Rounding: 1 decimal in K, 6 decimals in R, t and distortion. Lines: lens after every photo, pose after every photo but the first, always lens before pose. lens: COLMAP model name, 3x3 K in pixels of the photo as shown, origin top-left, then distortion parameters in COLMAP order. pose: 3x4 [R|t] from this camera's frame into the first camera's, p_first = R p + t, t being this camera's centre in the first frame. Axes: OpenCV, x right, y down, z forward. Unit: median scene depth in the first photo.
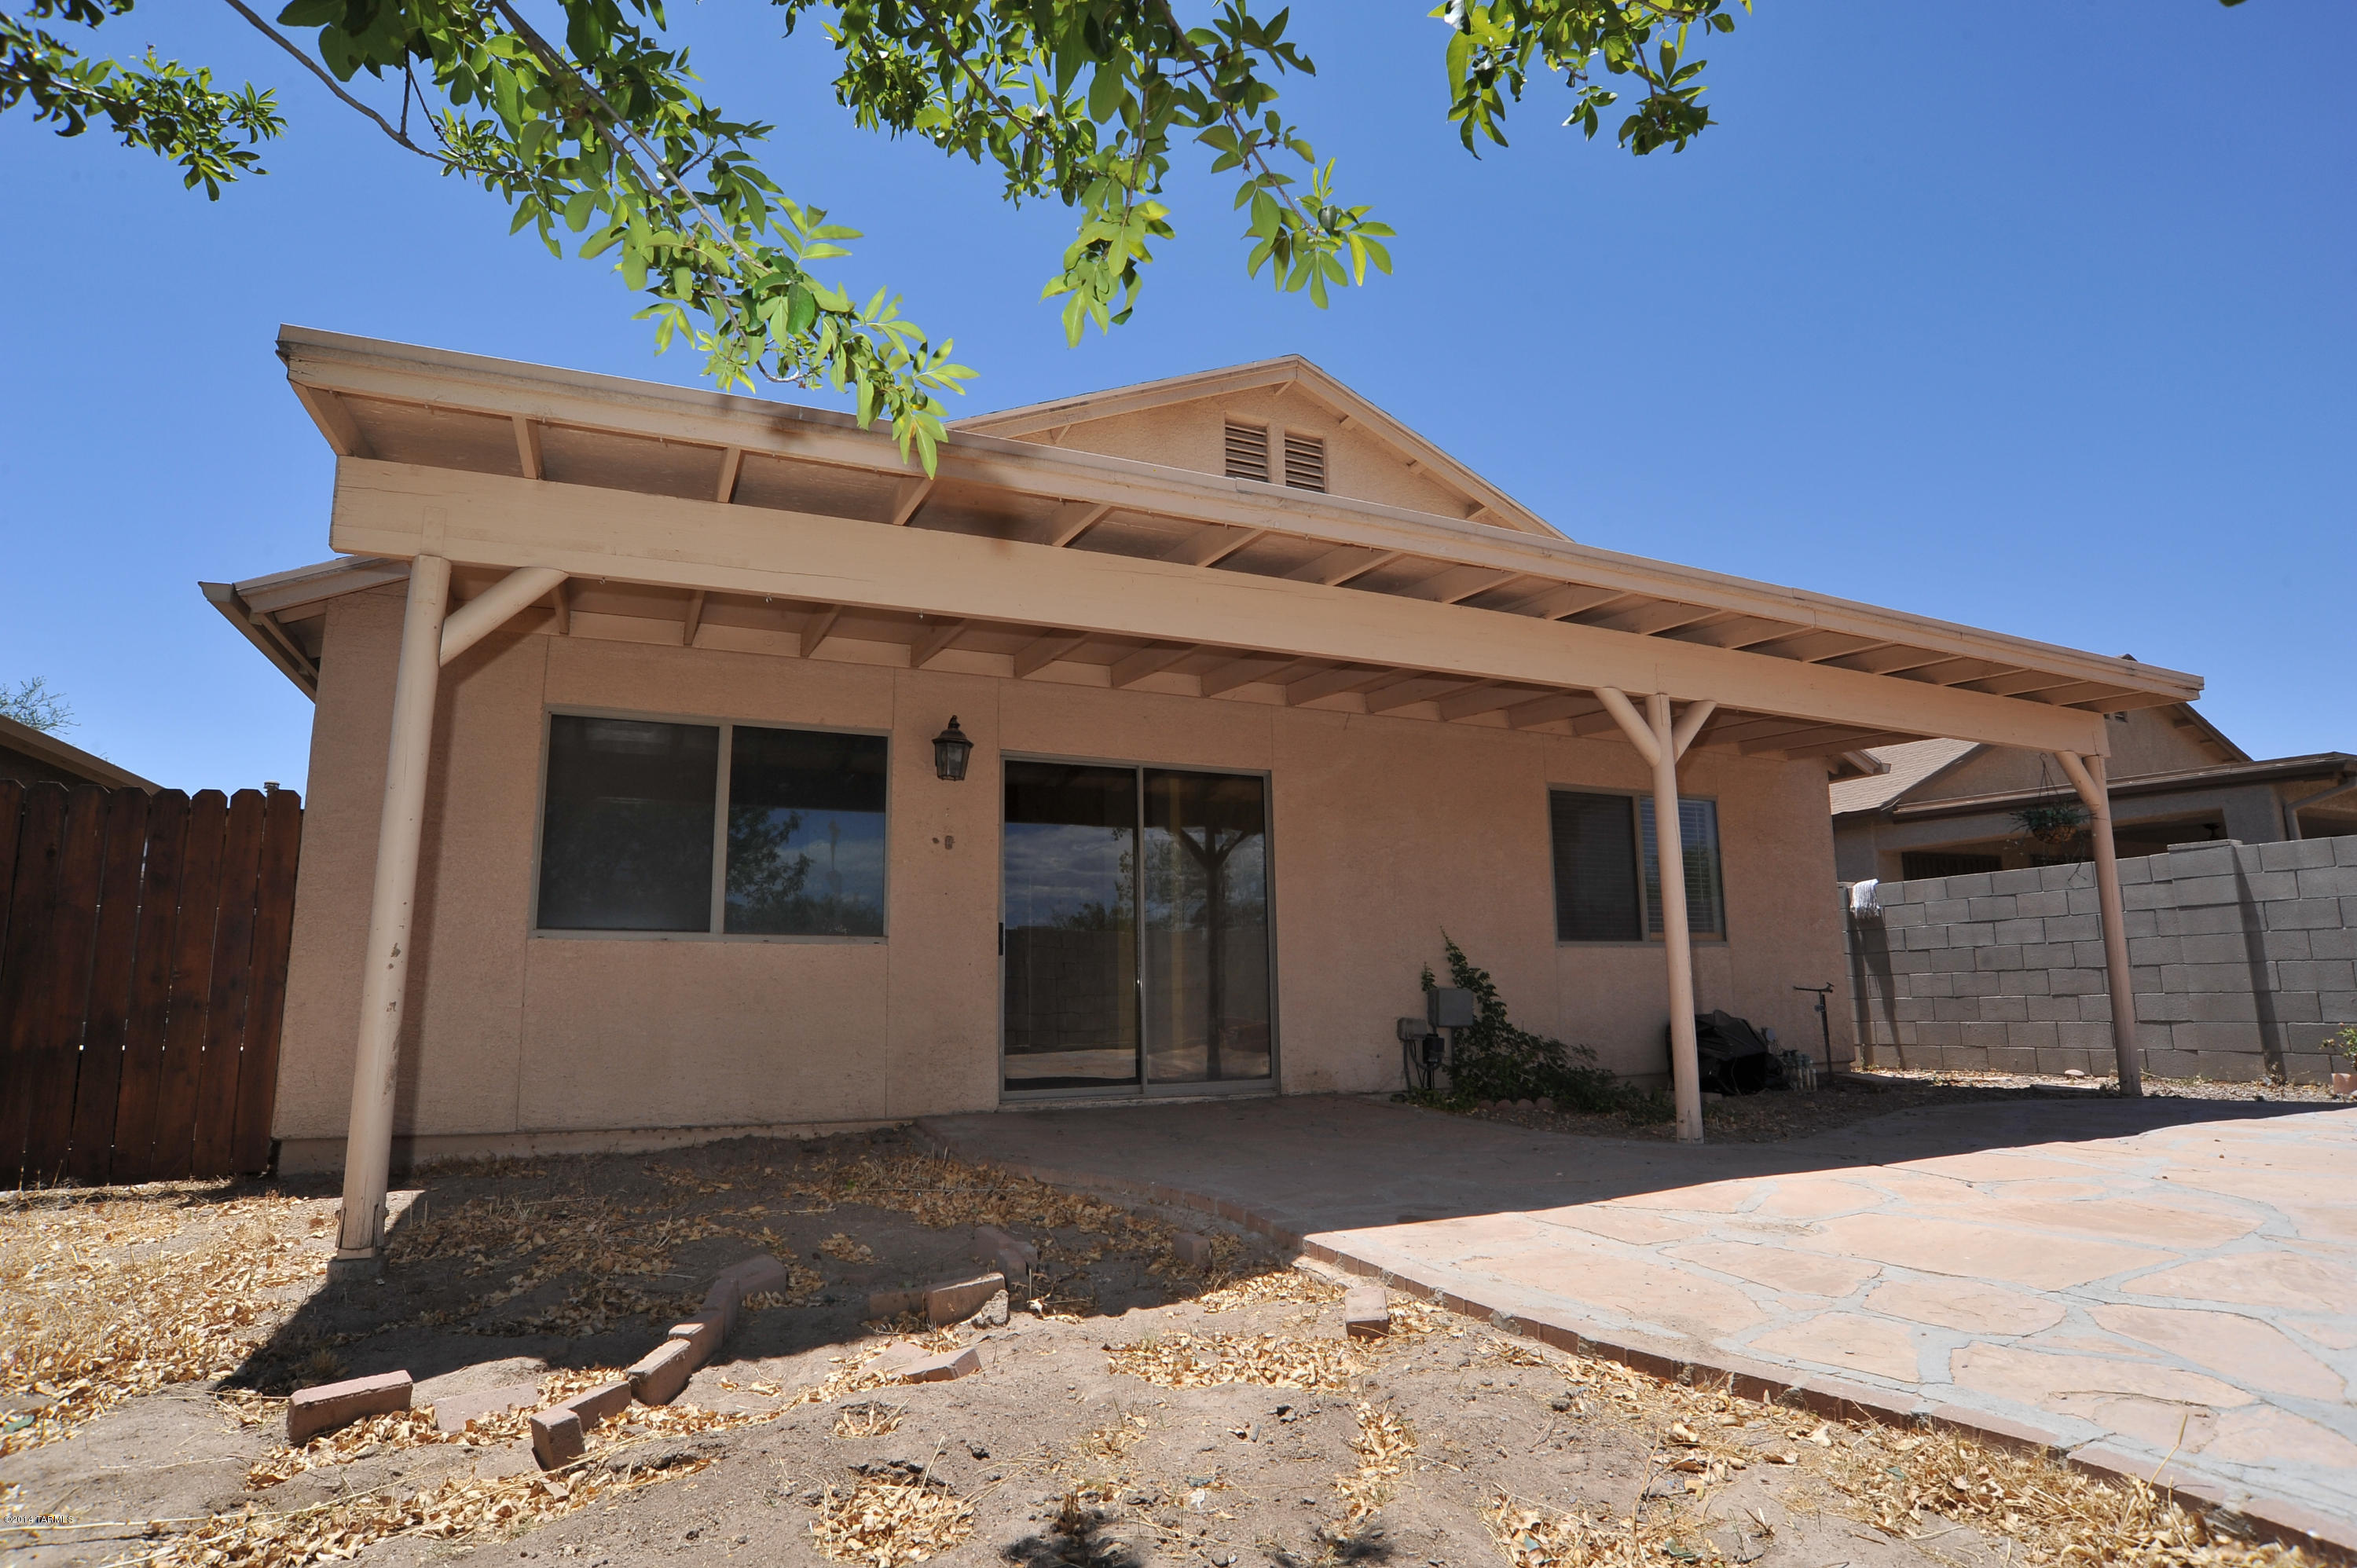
lens RADIAL K [[1247.5, 0, 1161.4], [0, 1247.5, 797.5], [0, 0, 1]] dist [-0.123692, 0.073272]
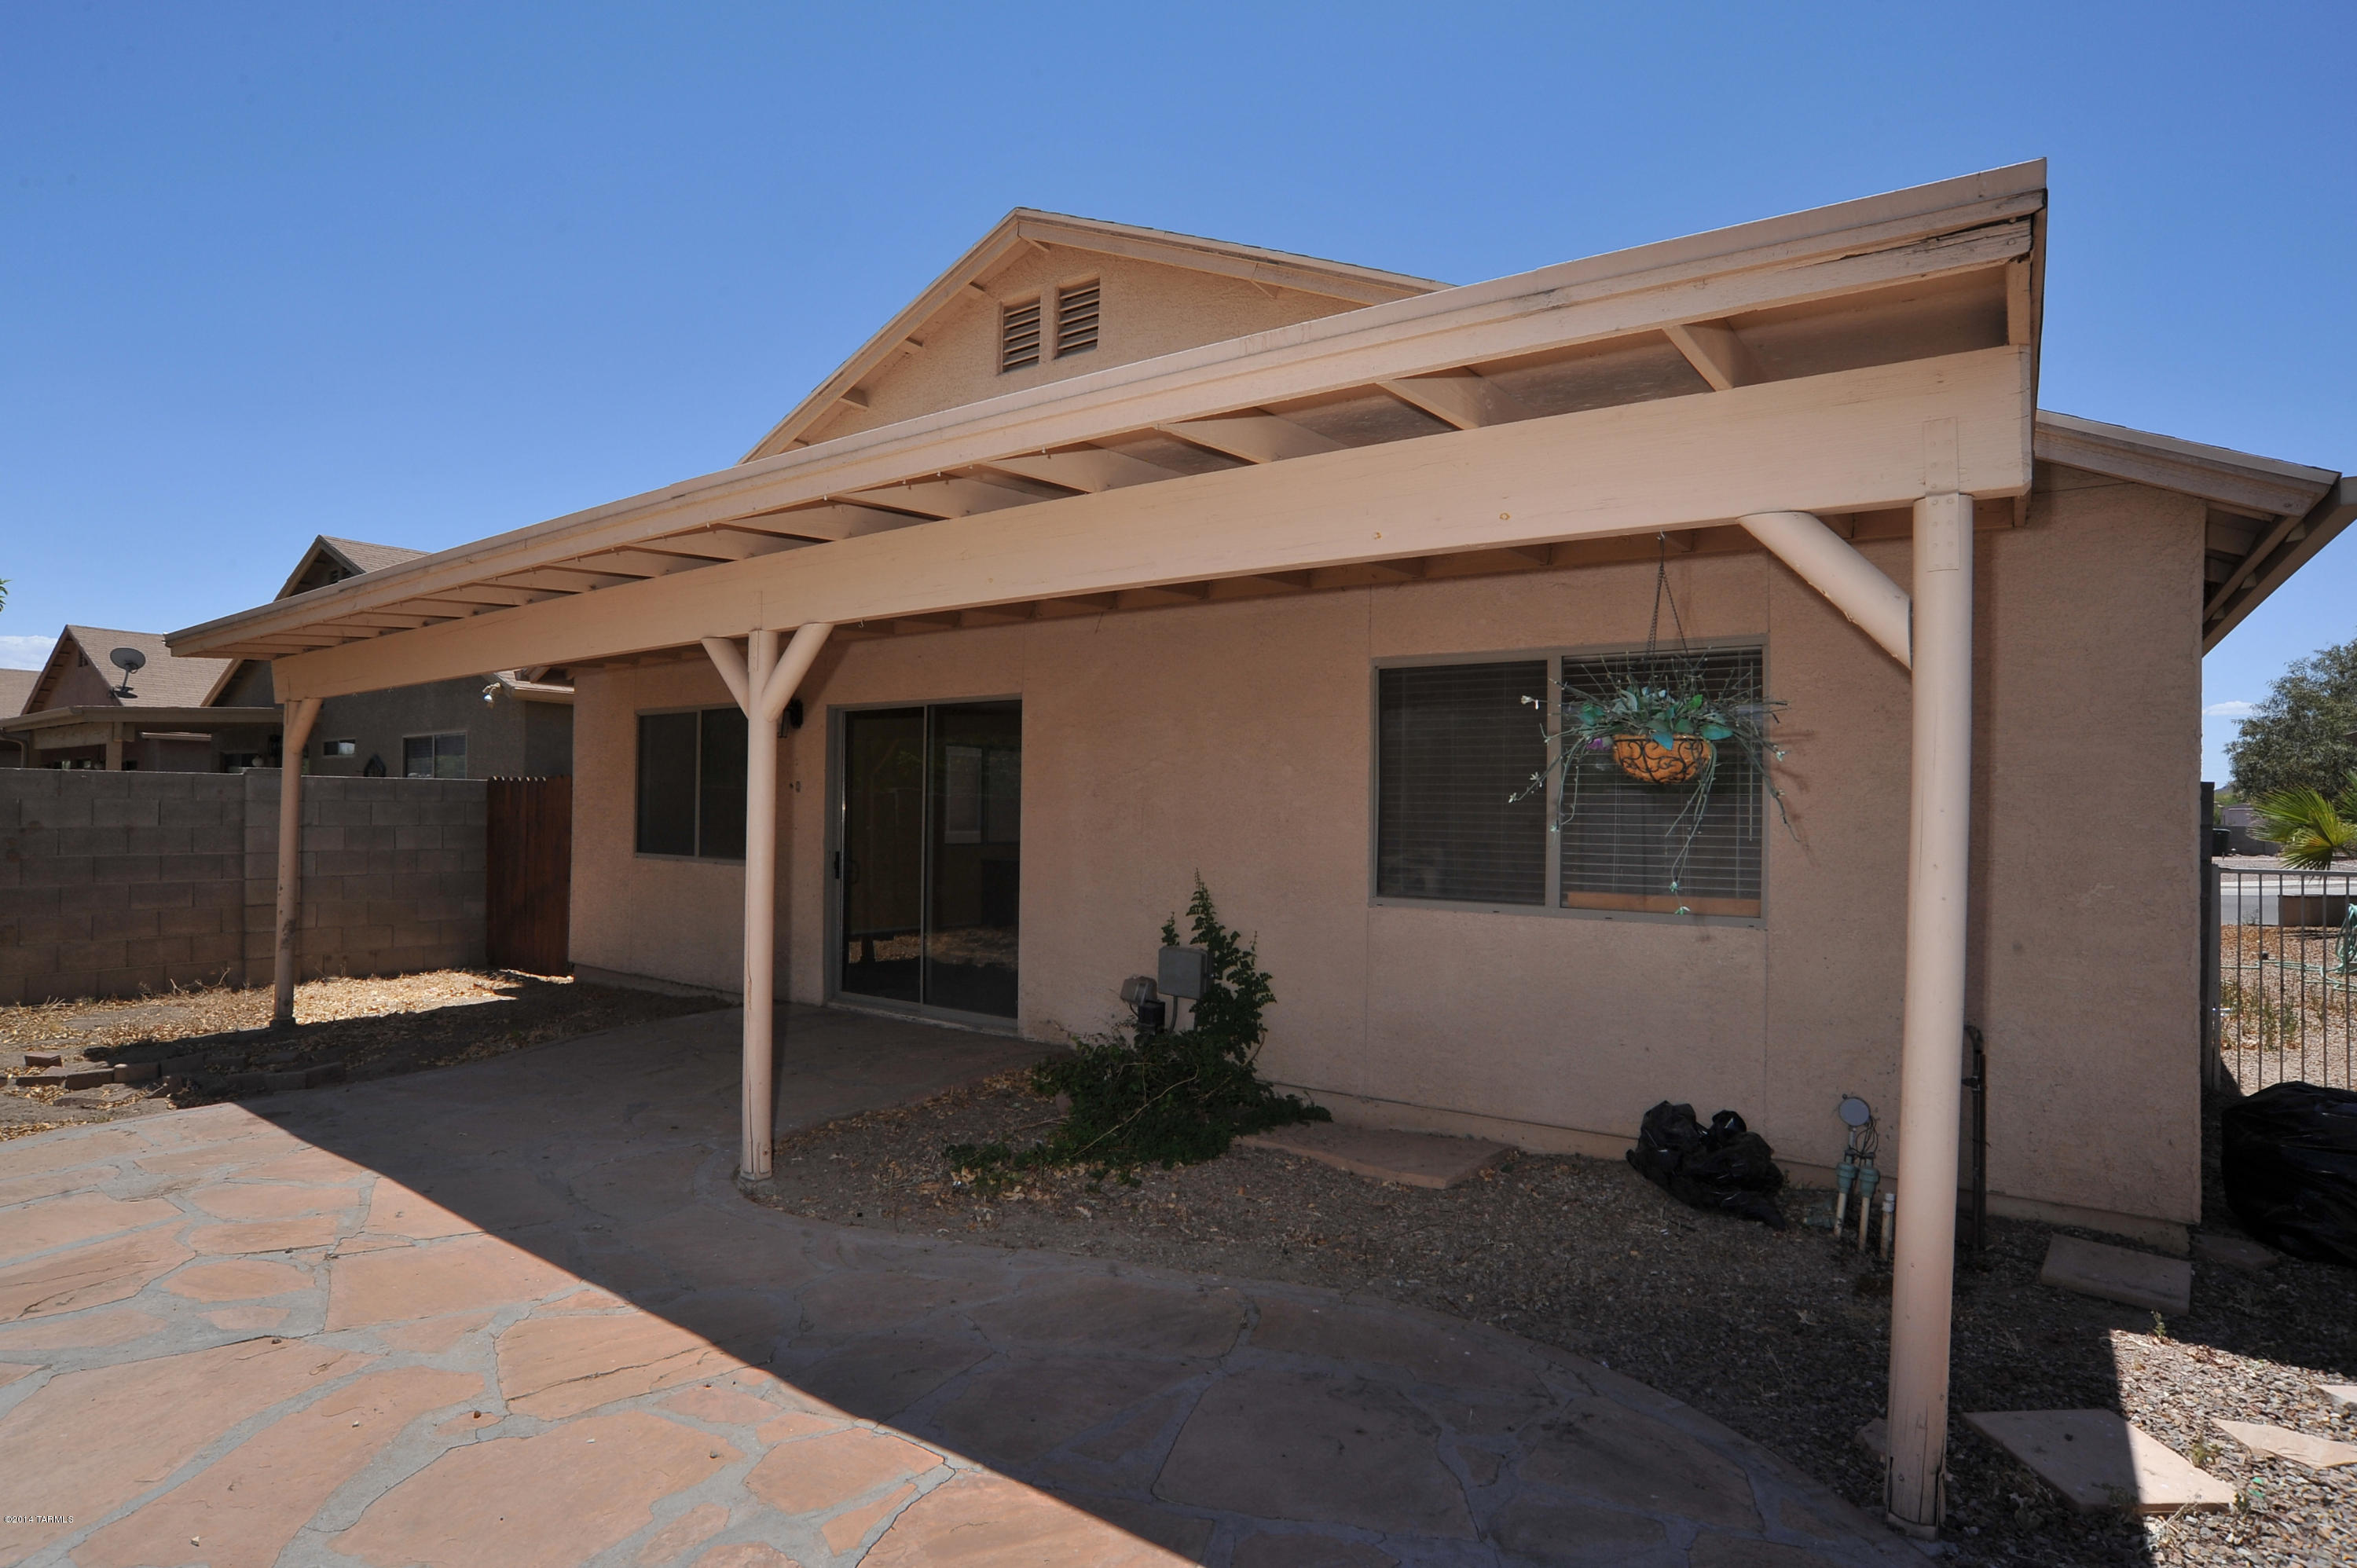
lens RADIAL K [[1247.5, 0, 1161.4], [0, 1247.5, 797.5], [0, 0, 1]] dist [-0.123692, 0.073272]
pose [[0.492770, 0.010710, -0.870094, 0.904830], [0.120679, 0.989420, 0.080524, -0.005973], [0.861751, -0.144681, 0.486264, 0.606164]]
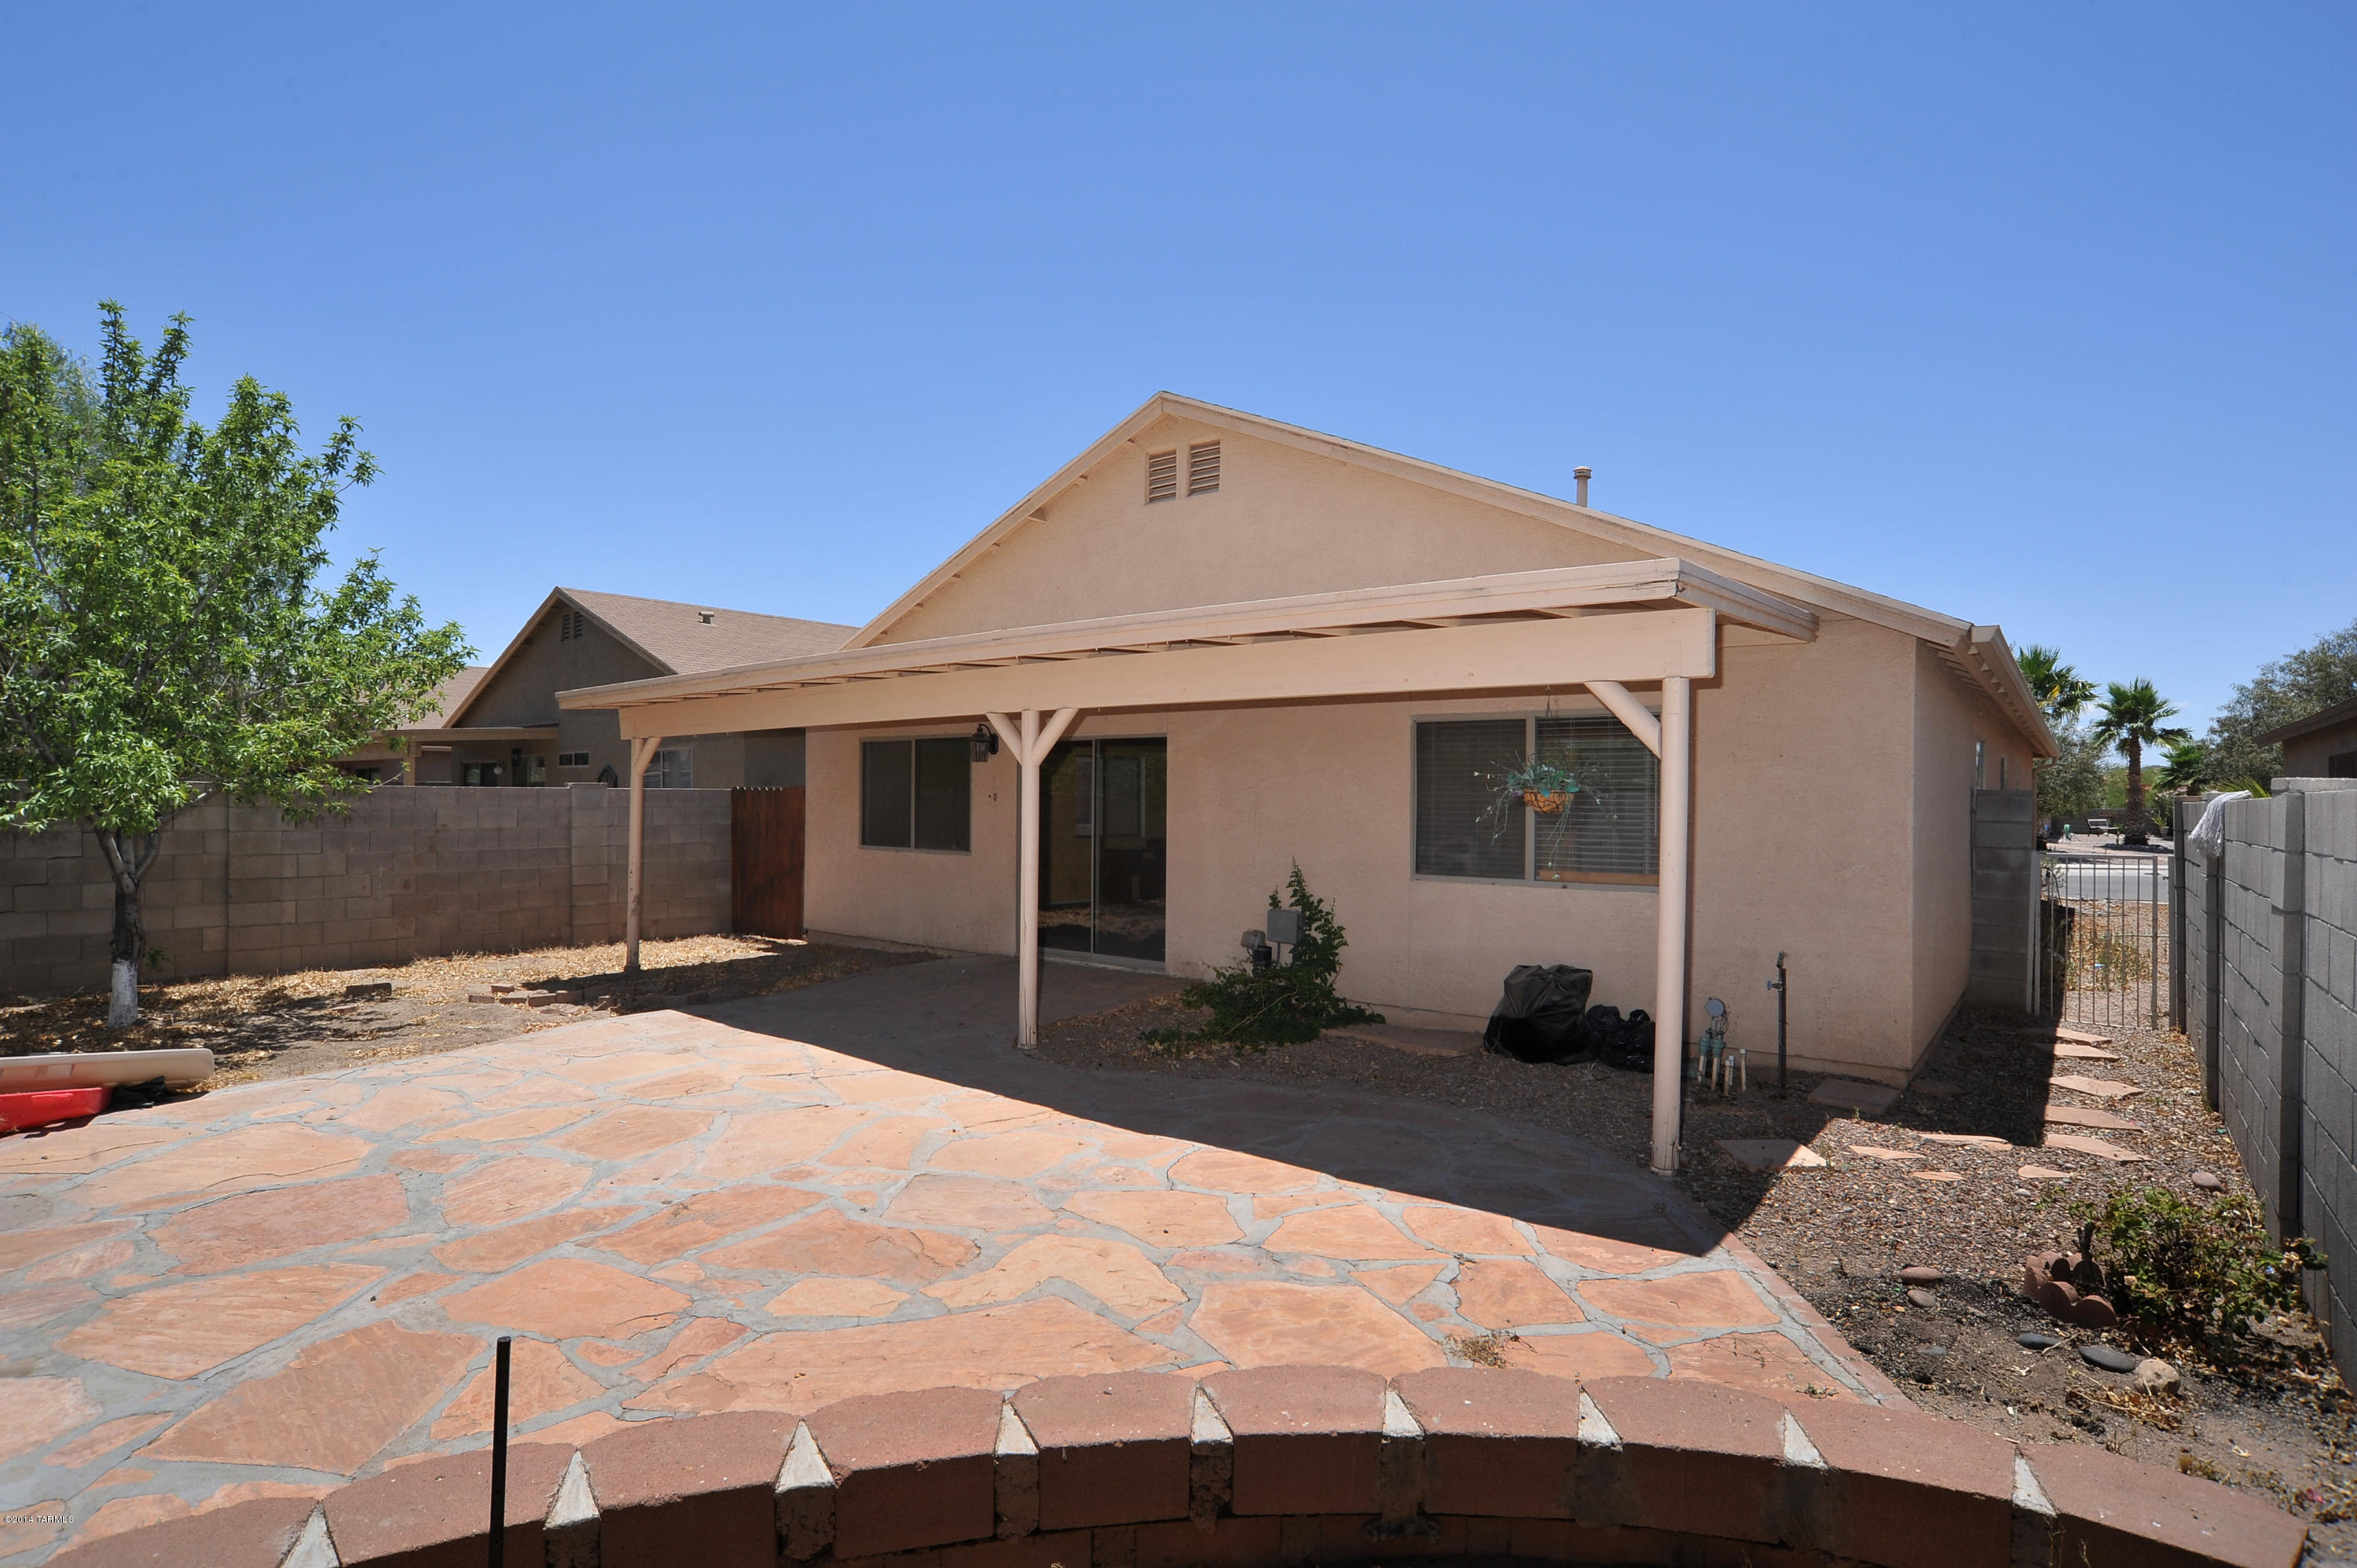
lens RADIAL K [[1189.3, 0, 1167.8], [0, 1189.3, 791.1], [0, 0, 1]] dist [-0.105470, 0.052779]
pose [[0.447651, 0.011203, -0.894138, 1.160786], [0.130140, 0.988459, 0.077540, -0.054727], [0.884687, -0.151074, 0.441027, 0.424023]]
